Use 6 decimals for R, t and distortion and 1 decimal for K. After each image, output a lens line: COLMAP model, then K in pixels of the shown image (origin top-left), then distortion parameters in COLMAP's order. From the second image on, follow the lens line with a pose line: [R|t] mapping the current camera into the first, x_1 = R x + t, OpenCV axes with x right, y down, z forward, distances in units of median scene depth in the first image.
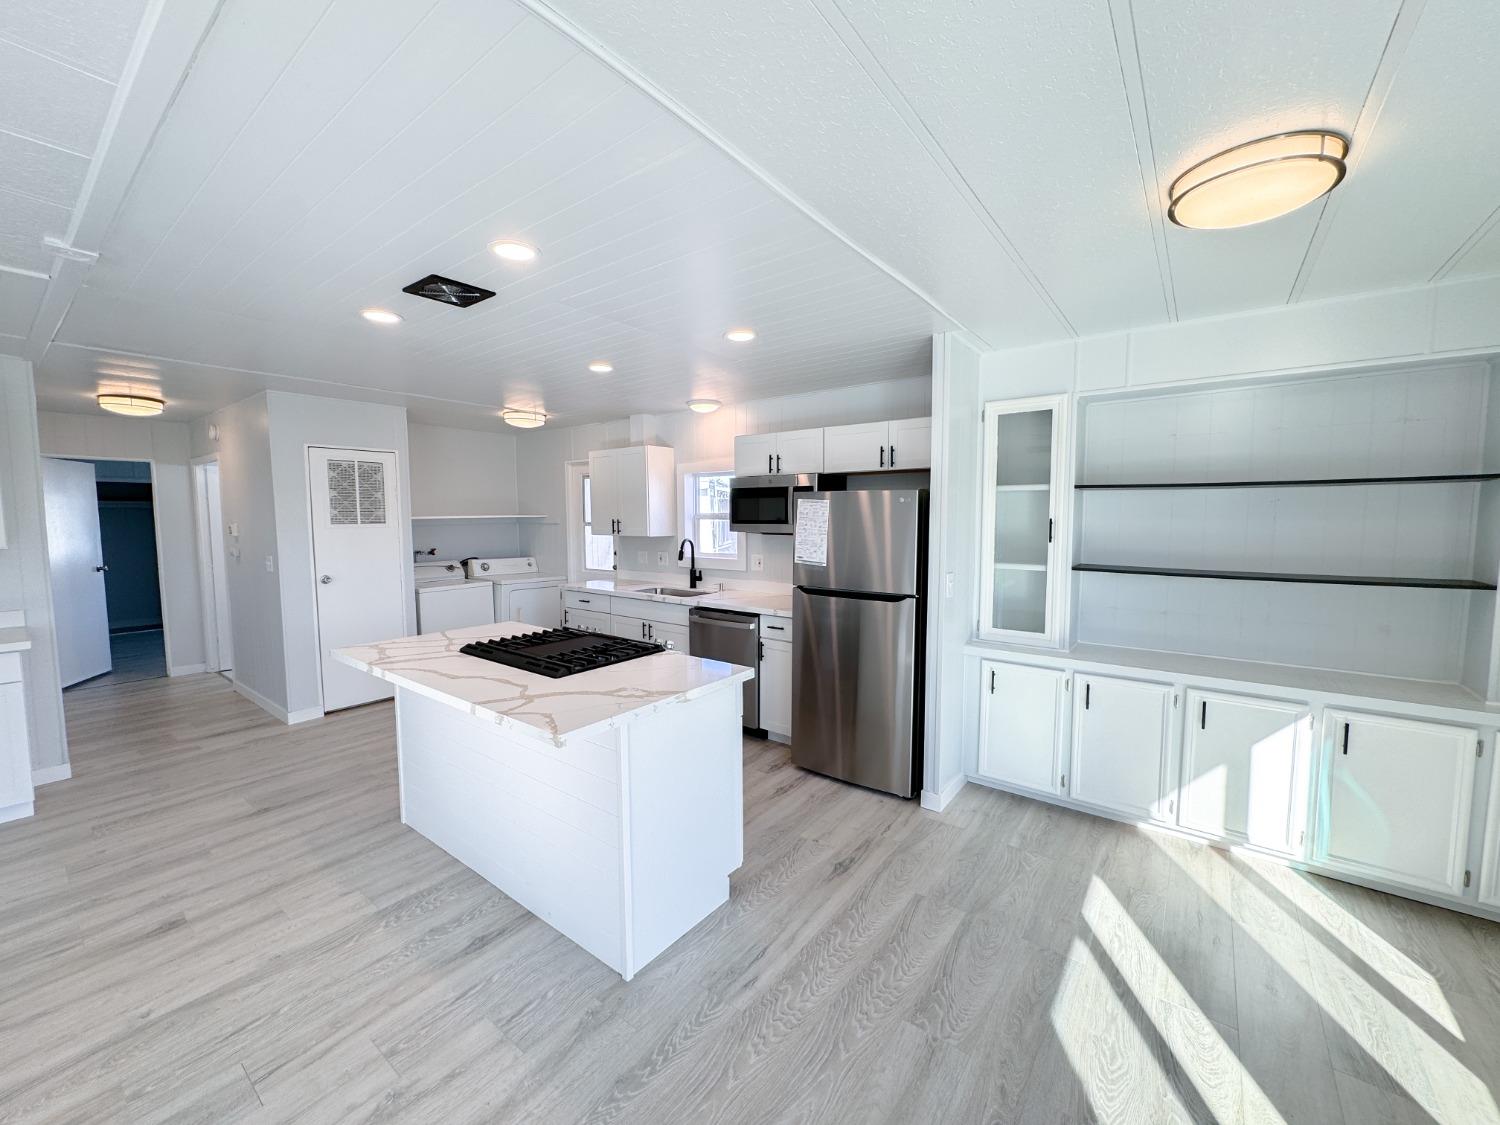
lens RADIAL K [[591.2, 0, 746.6], [0, 591.2, 534.9], [0, 0, 1]] dist [0.000342, -0.000046]
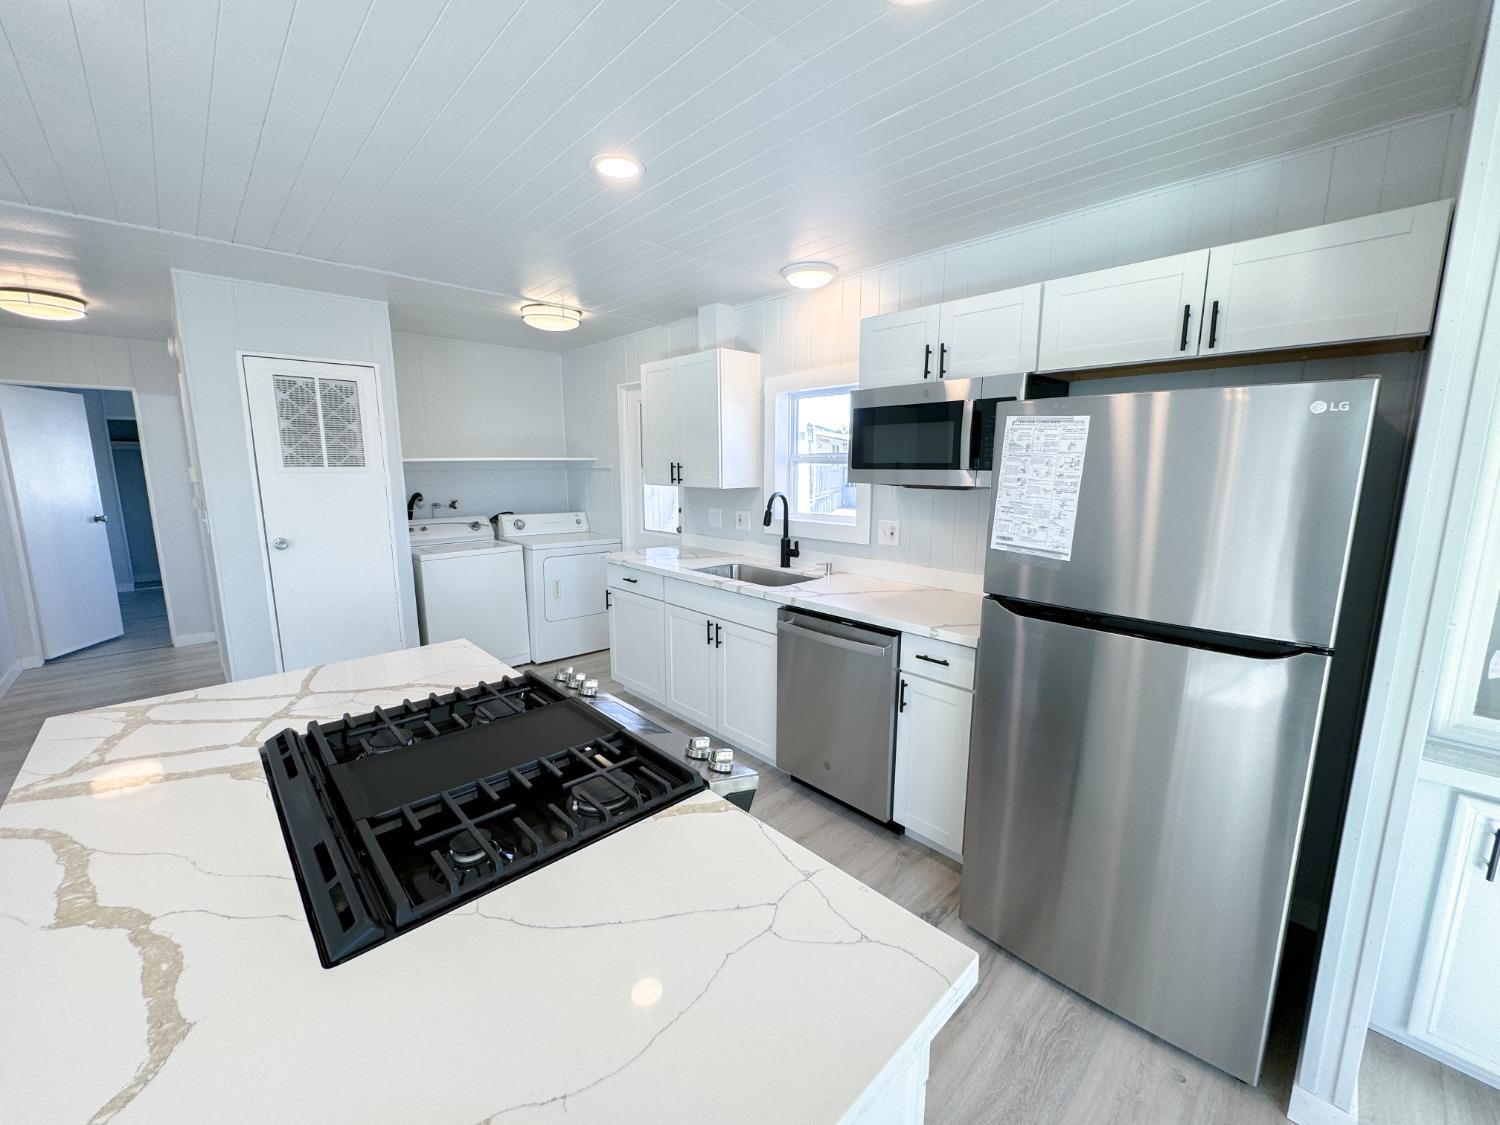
lens RADIAL K [[603.6, 0, 728.1], [0, 603.6, 564.9], [0, 0, 1]] dist [-0.000835, -0.000227]
pose [[0.982107, 0.034574, -0.185124, -0.028543], [-0.009499, 0.990847, 0.134654, -0.003619], [0.188085, -0.130486, 0.973446, 0.333118]]
